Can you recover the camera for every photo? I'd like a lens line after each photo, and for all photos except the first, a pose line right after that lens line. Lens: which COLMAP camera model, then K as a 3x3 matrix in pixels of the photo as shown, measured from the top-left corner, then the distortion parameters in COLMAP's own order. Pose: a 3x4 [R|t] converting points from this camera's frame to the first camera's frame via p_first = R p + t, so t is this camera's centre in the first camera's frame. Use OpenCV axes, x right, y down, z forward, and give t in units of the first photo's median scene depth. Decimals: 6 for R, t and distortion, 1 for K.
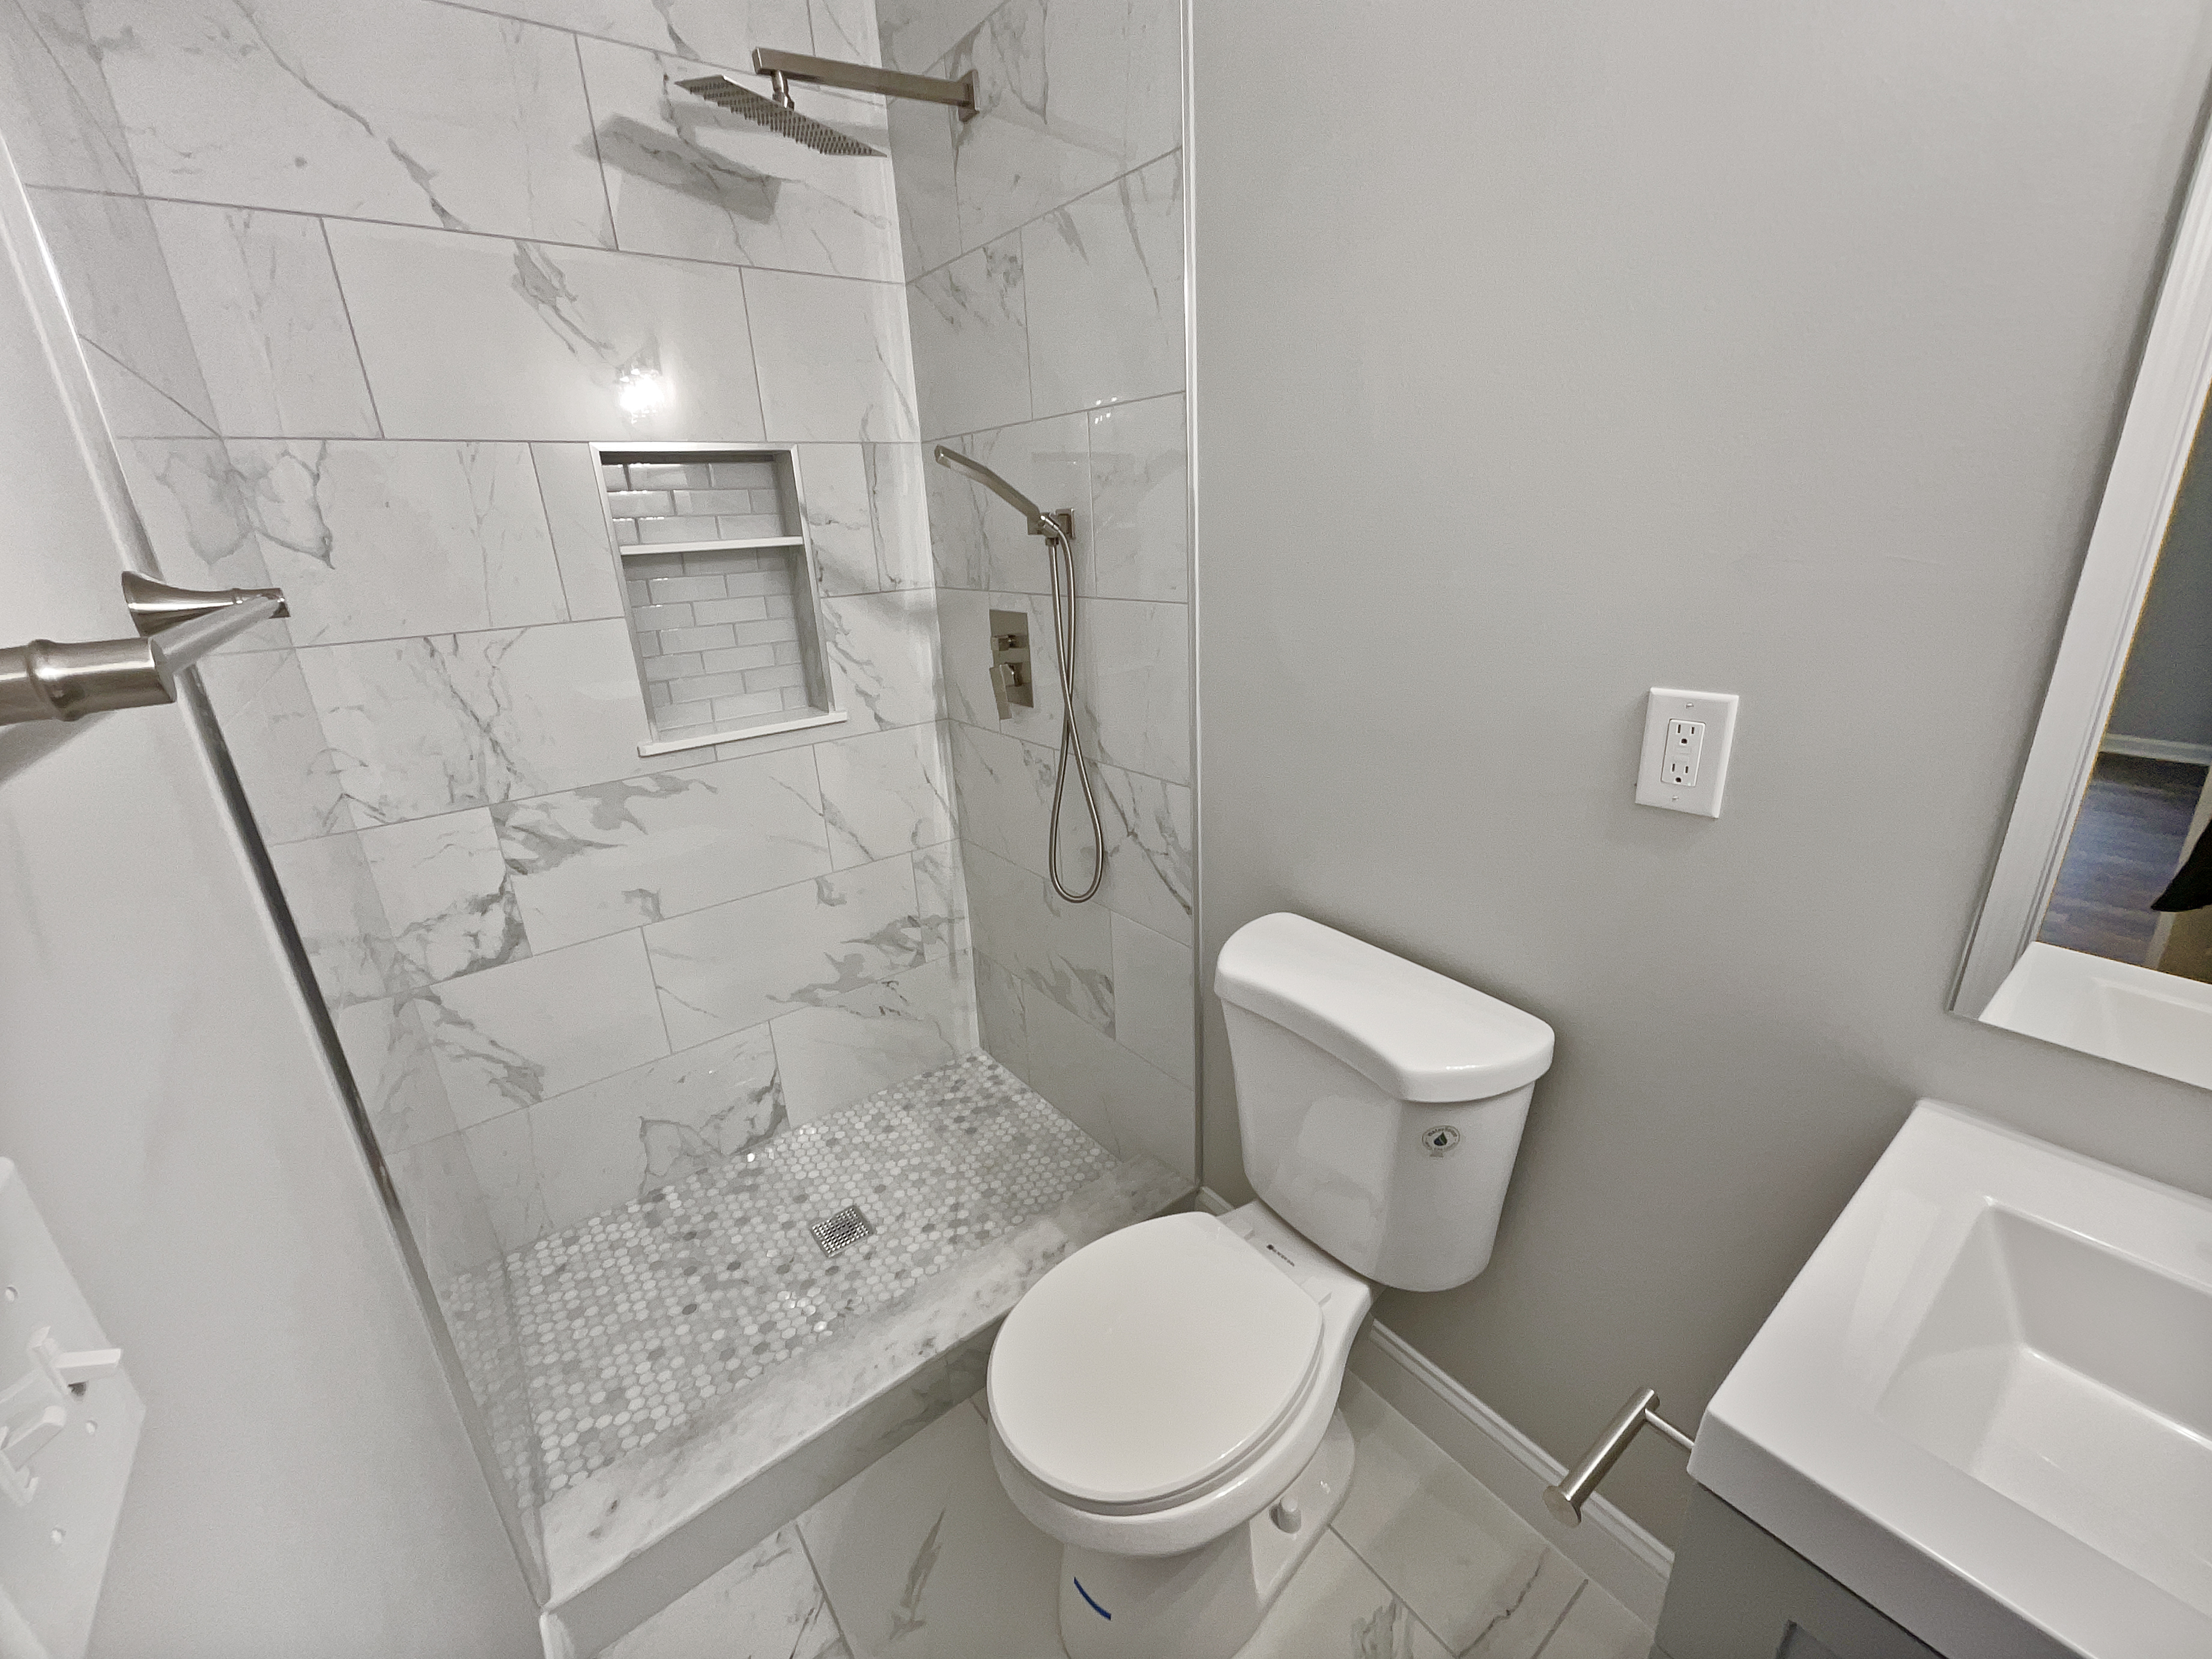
lens RADIAL K [[893.9, 0, 1106.0], [0, 893.9, 829.5], [0, 0, 1]] dist [-0.007754, 0.000514]
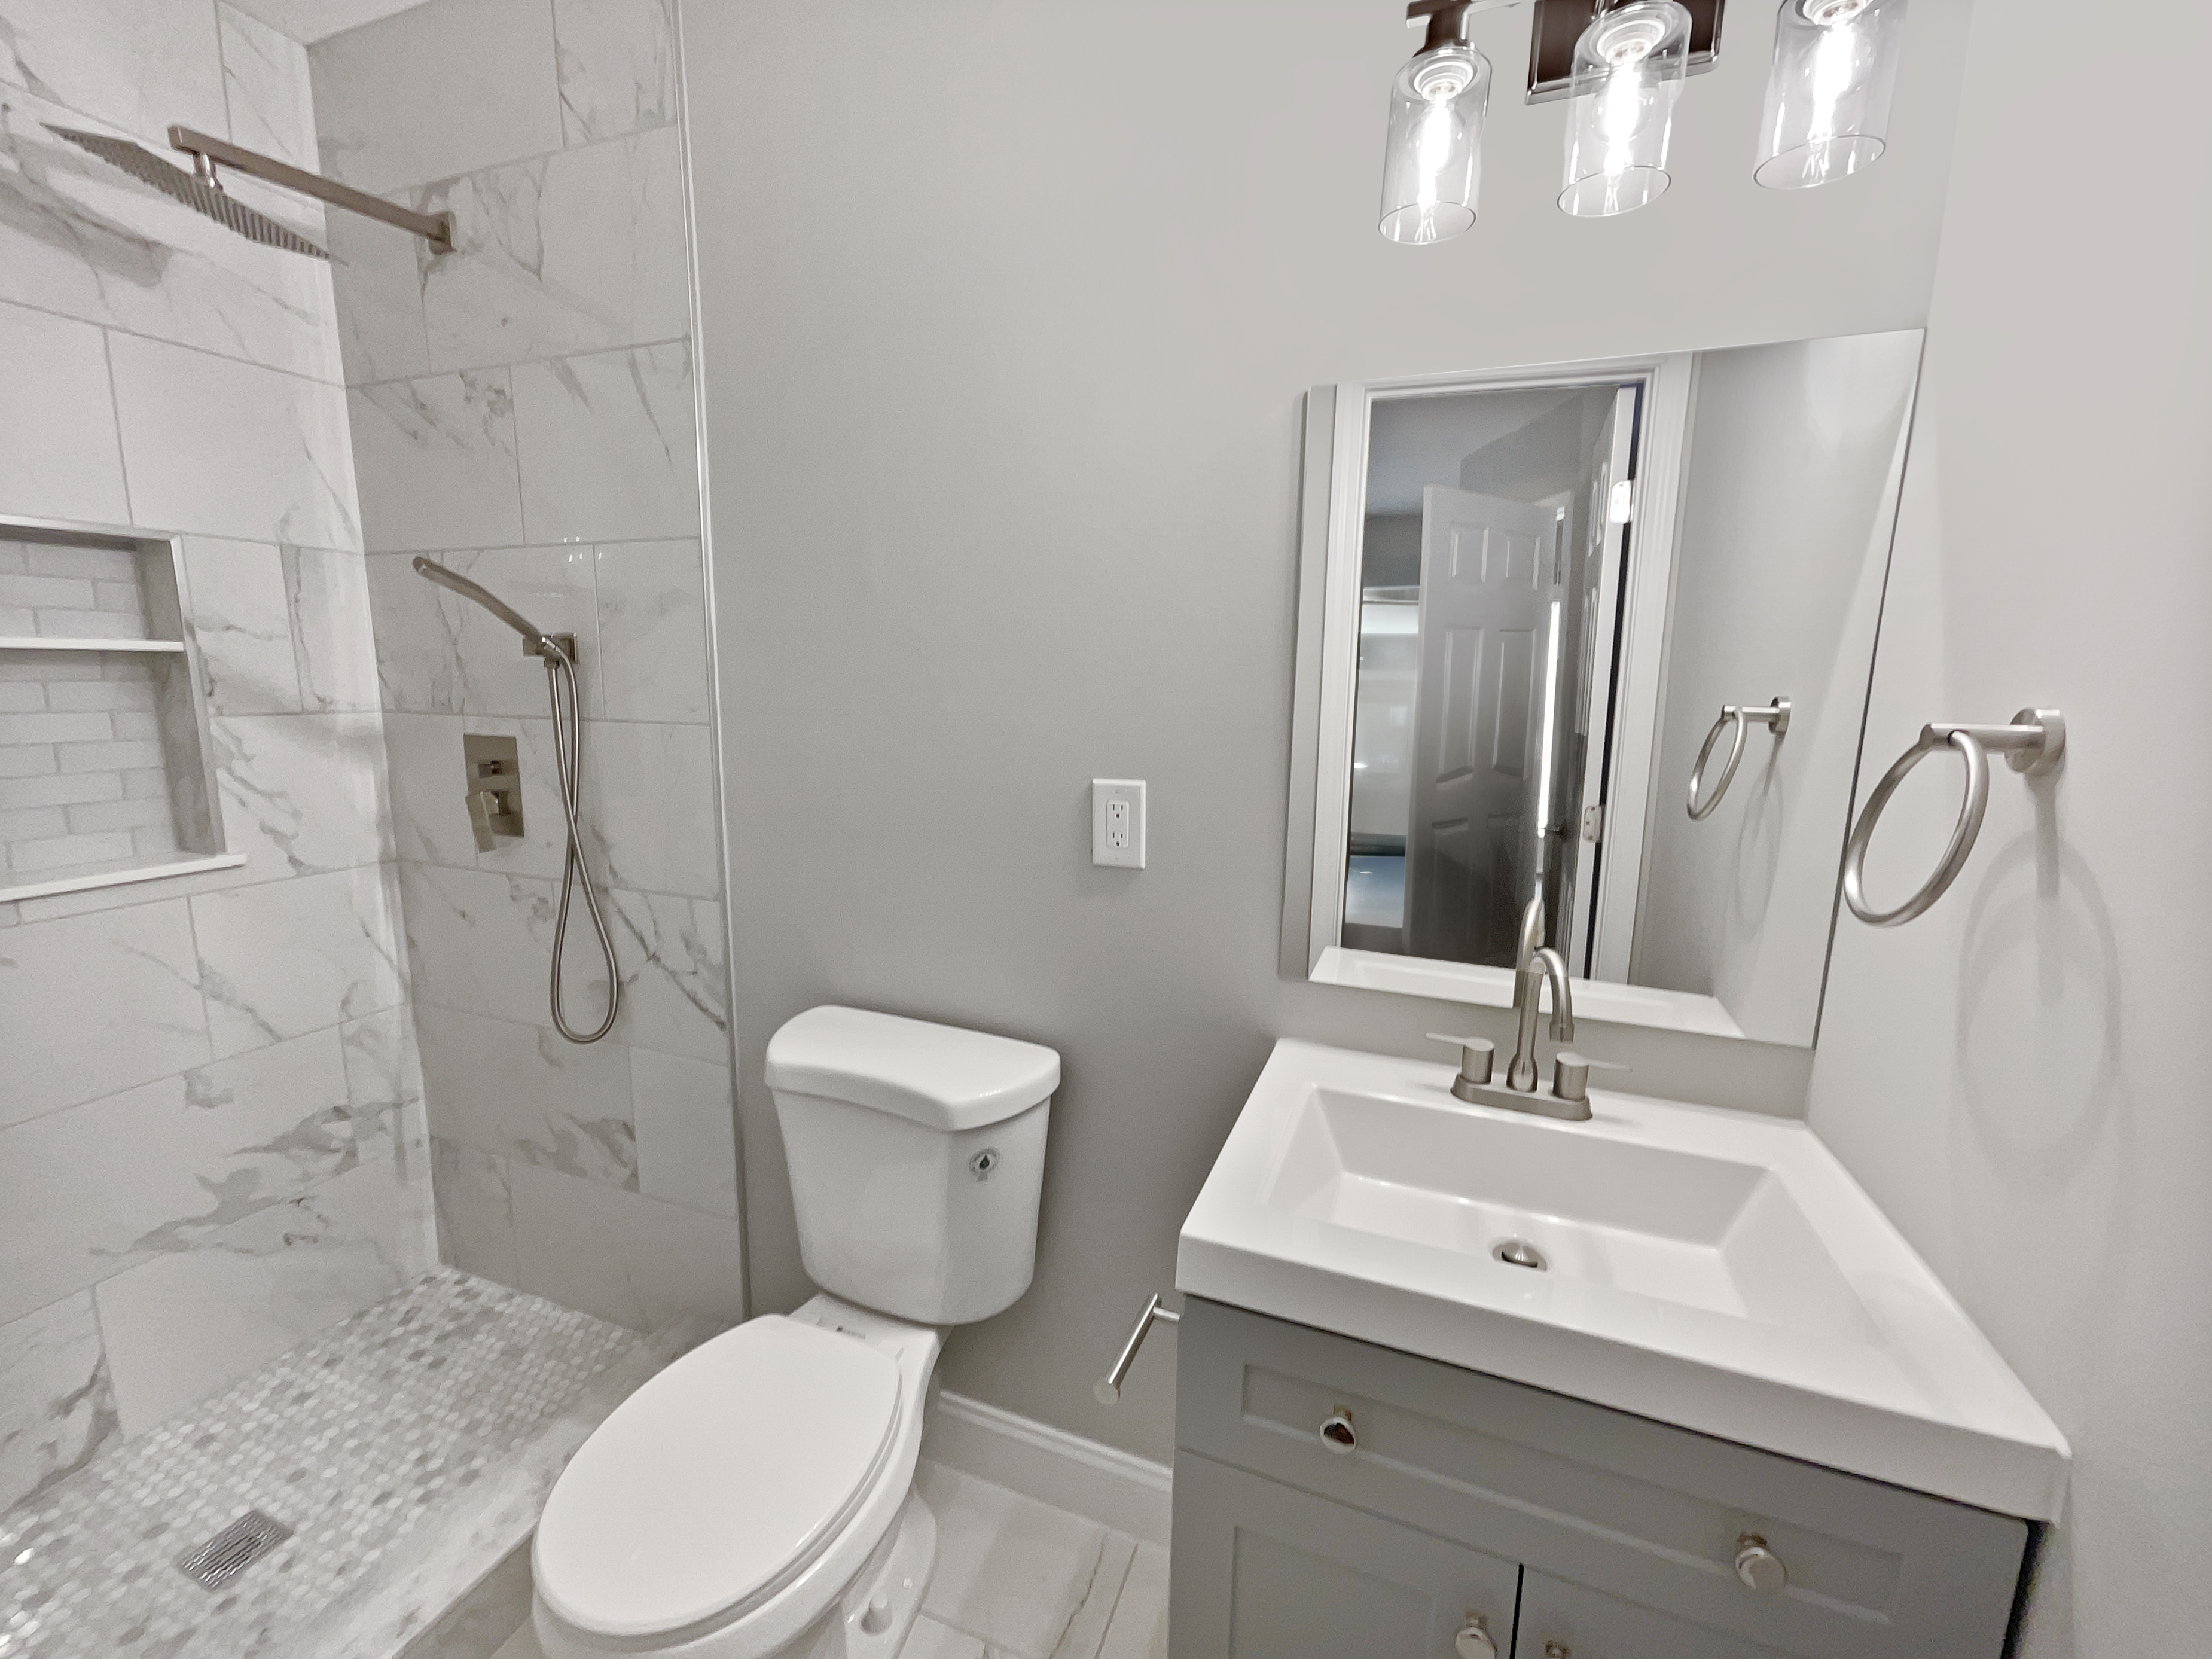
lens RADIAL K [[918.0, 0, 1106.0], [0, 918.0, 829.5], [0, 0, 1]] dist [-0.000813, -0.004990]
pose [[0.852822, -0.024203, 0.521640, -0.062521], [0.119244, 0.981559, -0.149408, 0.068898], [-0.508404, 0.189621, 0.839981, -0.103515]]
